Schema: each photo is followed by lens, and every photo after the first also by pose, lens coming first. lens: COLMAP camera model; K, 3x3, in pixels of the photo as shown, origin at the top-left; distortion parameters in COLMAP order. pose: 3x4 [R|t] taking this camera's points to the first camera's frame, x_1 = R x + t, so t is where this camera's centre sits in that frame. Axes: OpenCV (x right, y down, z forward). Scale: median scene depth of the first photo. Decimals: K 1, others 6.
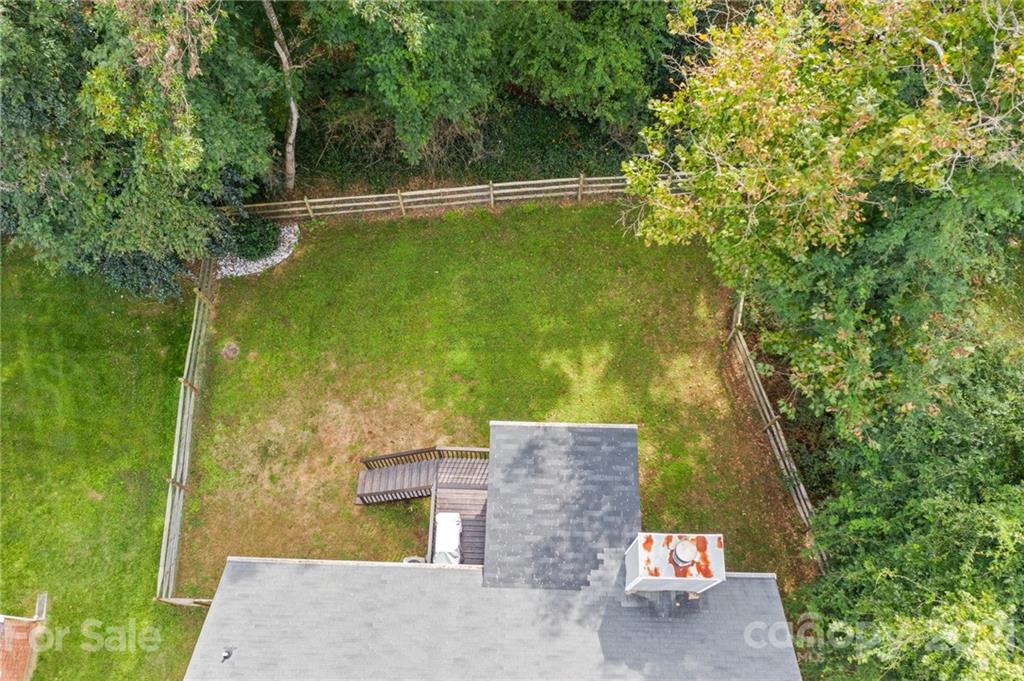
lens RADIAL K [[798.1, 0, 512.0], [0, 798.1, 340.5], [0, 0, 1]] dist [-0.011565, 0.000332]
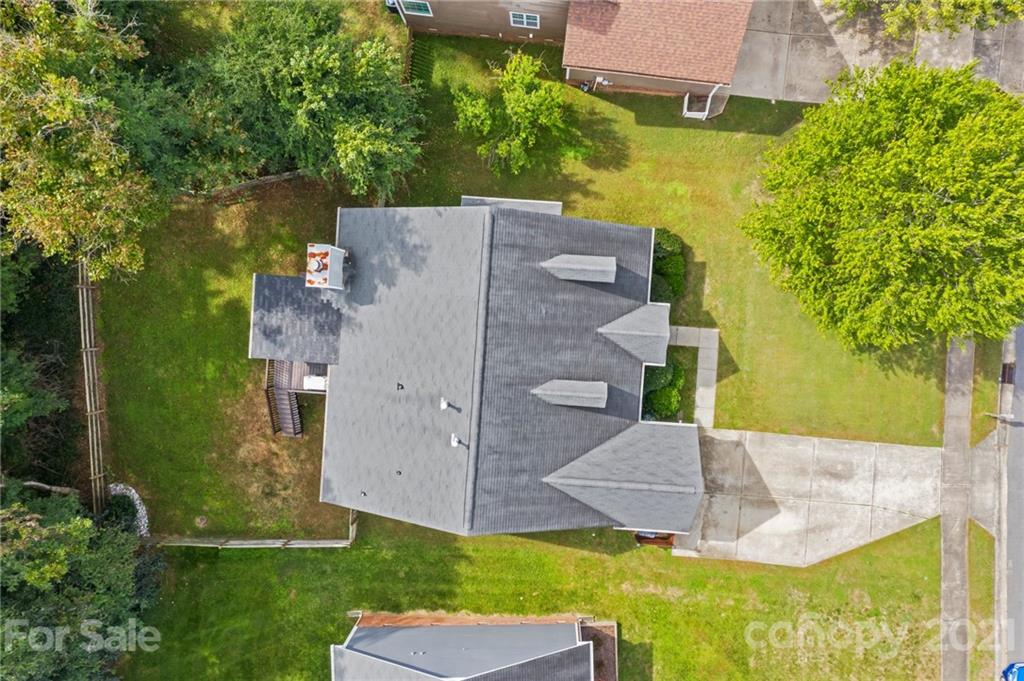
lens RADIAL K [[798.1, 0, 512.0], [0, 798.1, 340.5], [0, 0, 1]] dist [-0.011565, 0.000332]
pose [[0.039754, -0.998923, -0.023930, 0.061006], [0.932167, 0.028451, 0.360908, 0.006693], [-0.359839, -0.036655, 0.932294, -0.671446]]
